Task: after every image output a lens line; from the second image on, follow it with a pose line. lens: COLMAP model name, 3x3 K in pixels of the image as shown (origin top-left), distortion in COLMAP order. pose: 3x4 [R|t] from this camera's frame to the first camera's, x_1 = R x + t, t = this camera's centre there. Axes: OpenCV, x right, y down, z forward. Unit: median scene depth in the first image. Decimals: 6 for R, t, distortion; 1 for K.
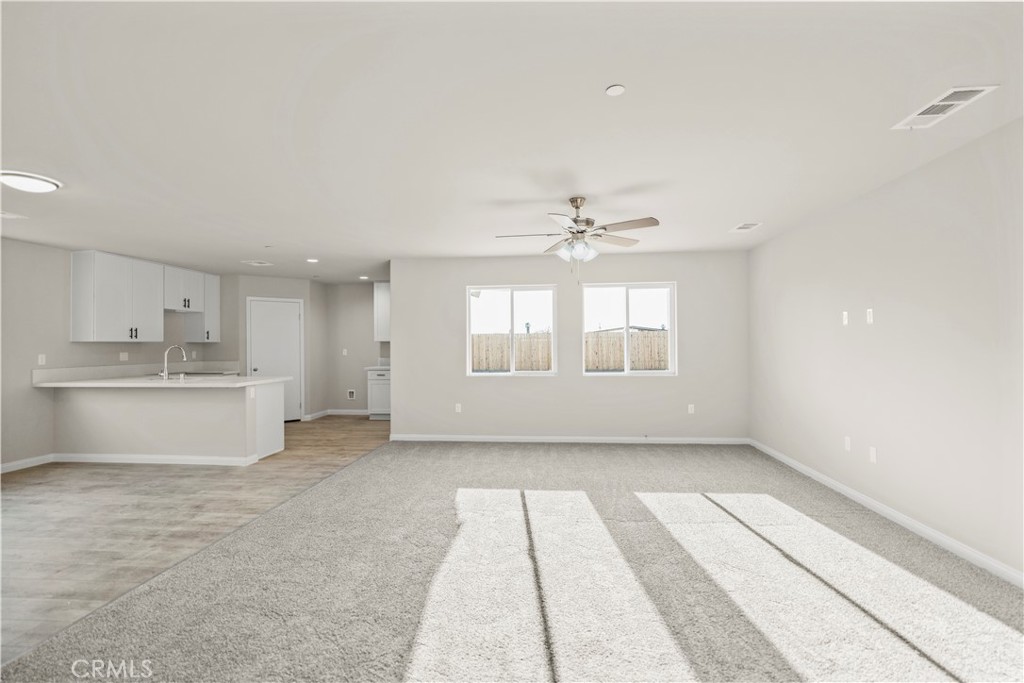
lens RADIAL K [[480.6, 0, 514.5], [0, 480.6, 342.8], [0, 0, 1]] dist [-0.022753, 0.012026]
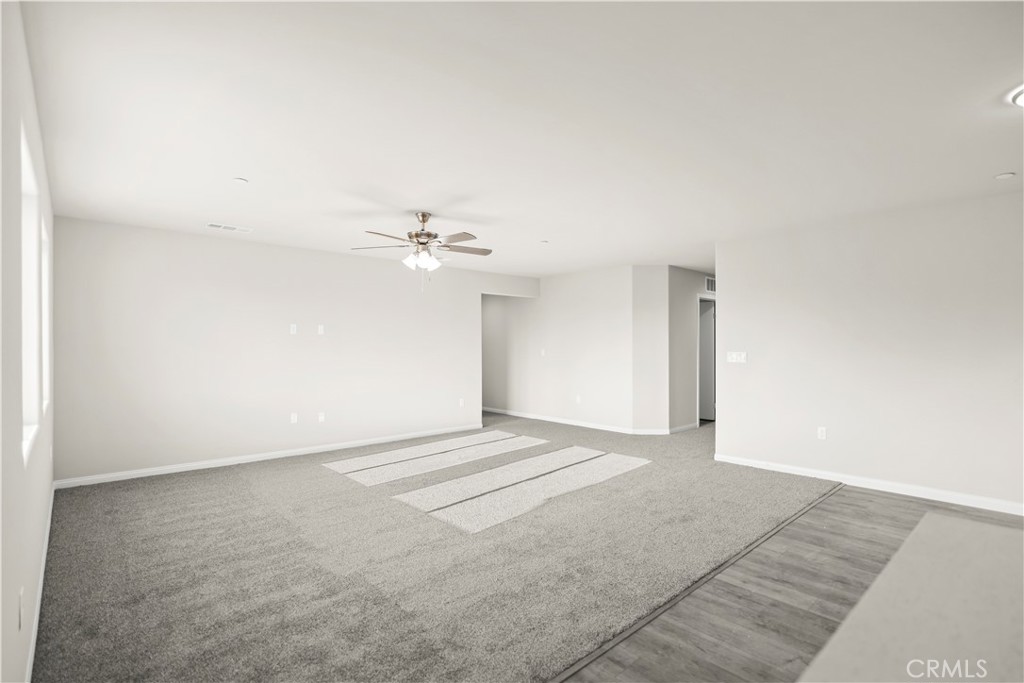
lens RADIAL K [[489.9, 0, 509.9], [0, 489.9, 342.9], [0, 0, 1]] dist [-0.015556, 0.000083]
pose [[-0.737817, 0.013032, 0.674875, -0.489796], [0.005067, 0.999892, -0.013768, 0.008332], [-0.674982, -0.006739, -0.737803, 1.070871]]
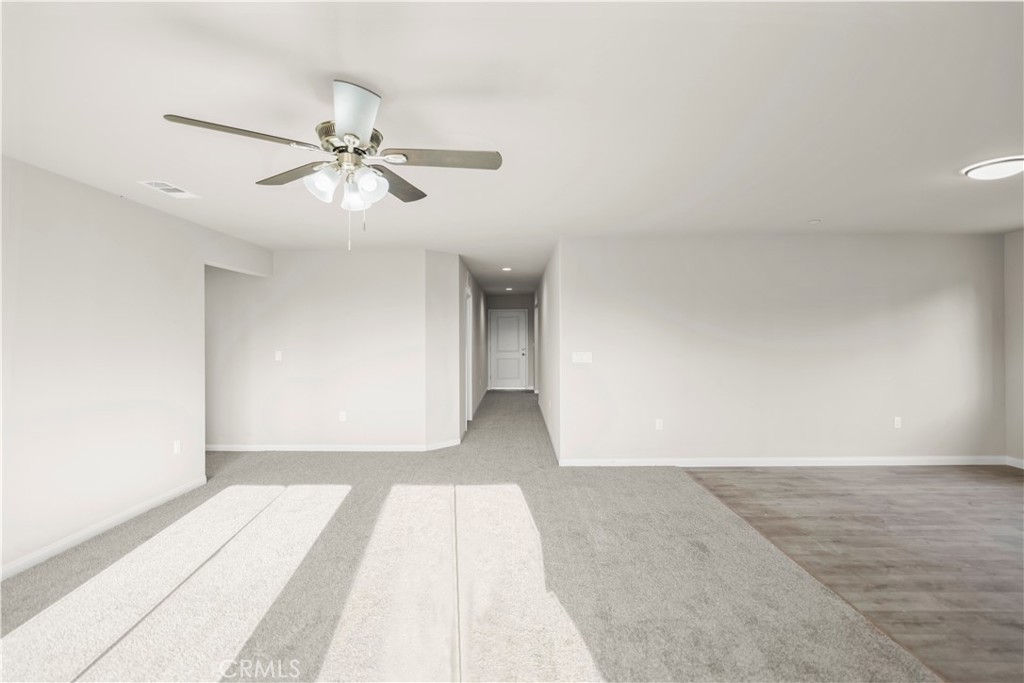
lens RADIAL K [[479.4, 0, 512.3], [0, 479.4, 337.4], [0, 0, 1]] dist [-0.021813, 0.009893]
pose [[-0.996016, 0.013345, -0.088168, -0.001761], [0.013586, 0.999905, -0.002138, -0.010914], [0.088132, -0.003327, -0.996103, 0.978839]]
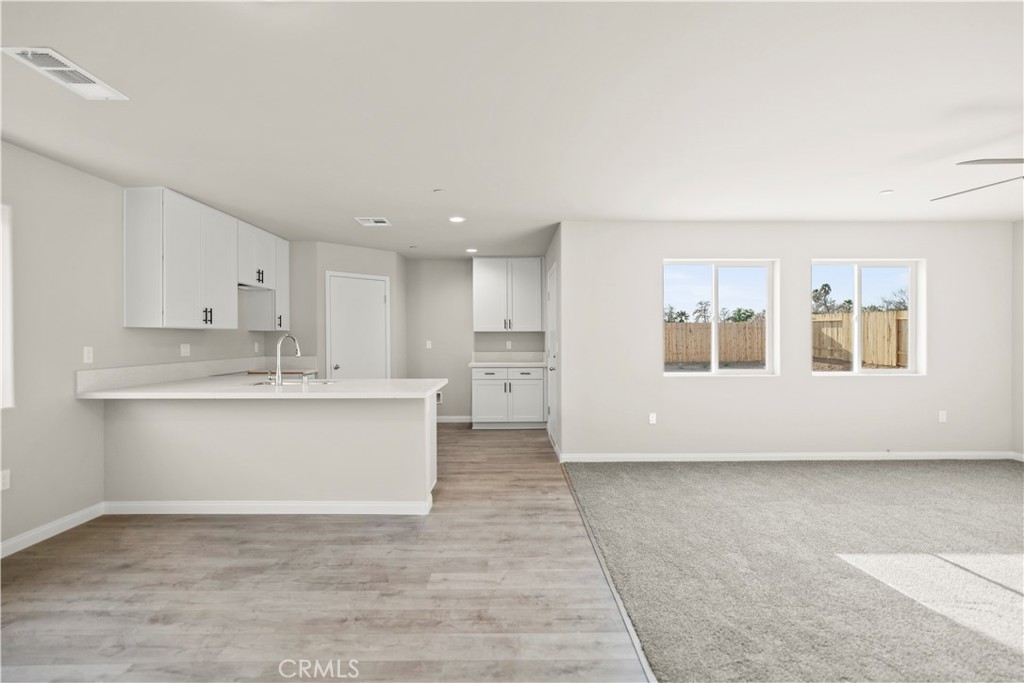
lens RADIAL K [[477.2, 0, 514.0], [0, 477.2, 342.7], [0, 0, 1]] dist [-0.018142, 0.007099]
pose [[0.994532, 0.004703, 0.104327, -0.440662], [-0.006181, 0.999885, 0.013856, 0.006141], [-0.104249, -0.014425, 0.994447, 0.281897]]
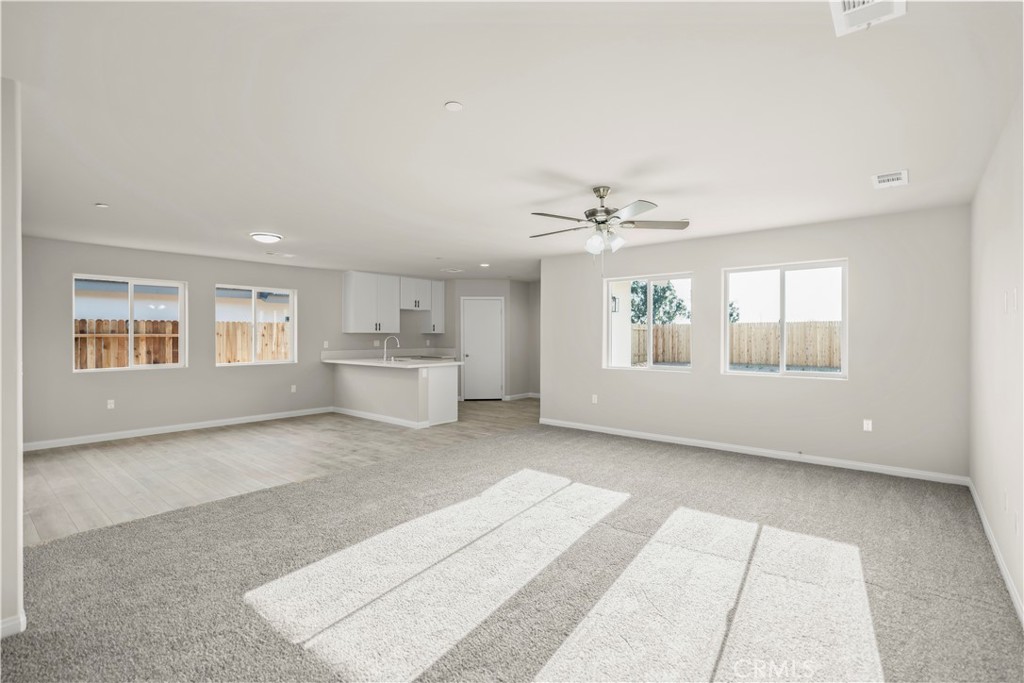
lens RADIAL K [[479.4, 0, 512.3], [0, 479.4, 337.4], [0, 0, 1]] dist [-0.021813, 0.009893]
pose [[0.820686, 0.009690, -0.571297, 0.337576], [-0.003961, 0.999929, 0.011271, -0.006560], [0.571366, -0.006987, 0.820666, 0.067025]]
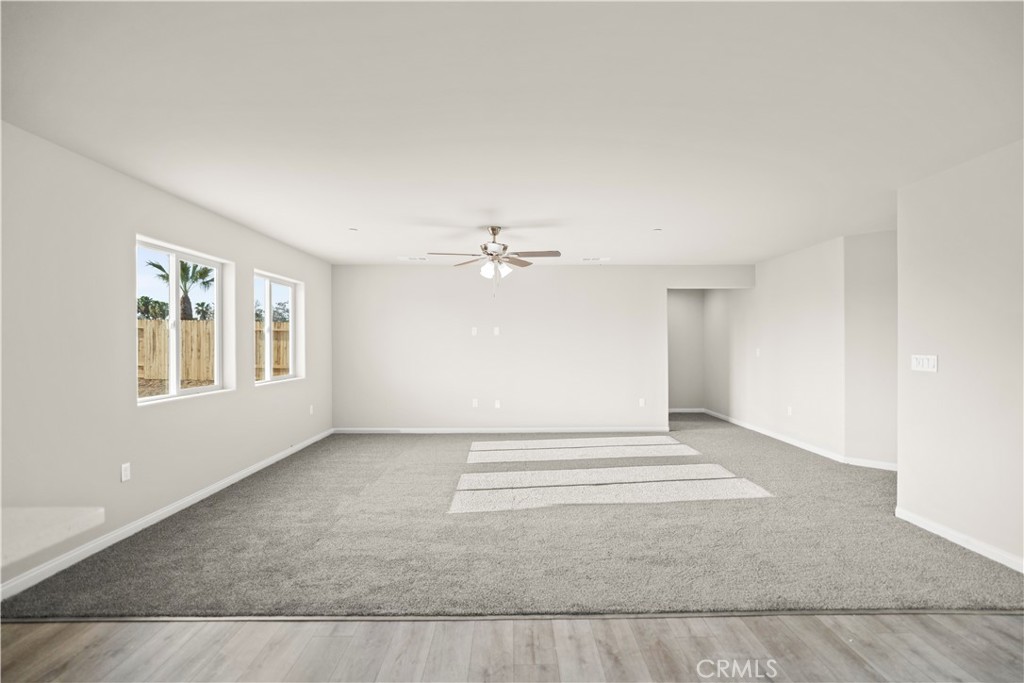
lens RADIAL K [[477.2, 0, 514.0], [0, 477.2, 342.7], [0, 0, 1]] dist [-0.018142, 0.007099]
pose [[-0.104105, 0.009867, 0.994517, -0.693260], [0.000738, 0.999951, -0.009844, 0.005377], [-0.994566, -0.000291, -0.104107, 0.679874]]
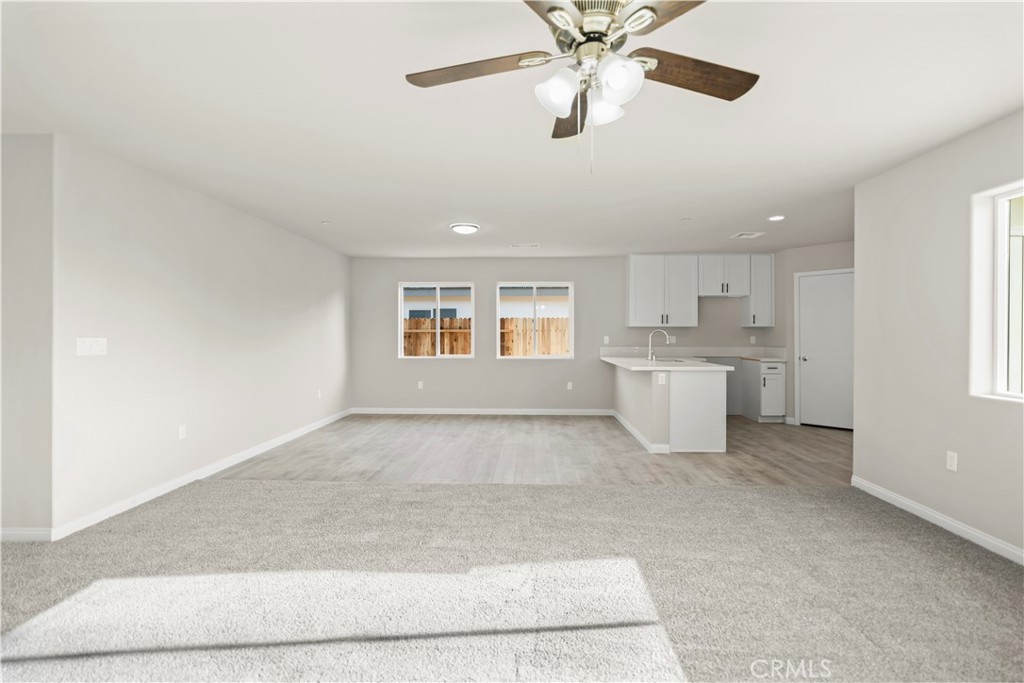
lens RADIAL K [[479.4, 0, 512.3], [0, 479.4, 337.4], [0, 0, 1]] dist [-0.021813, 0.009893]
pose [[0.057403, 0.012583, -0.998272, 0.336474], [0.002520, 0.999916, 0.012749, 0.008335], [0.998348, -0.003248, 0.057367, 0.572617]]
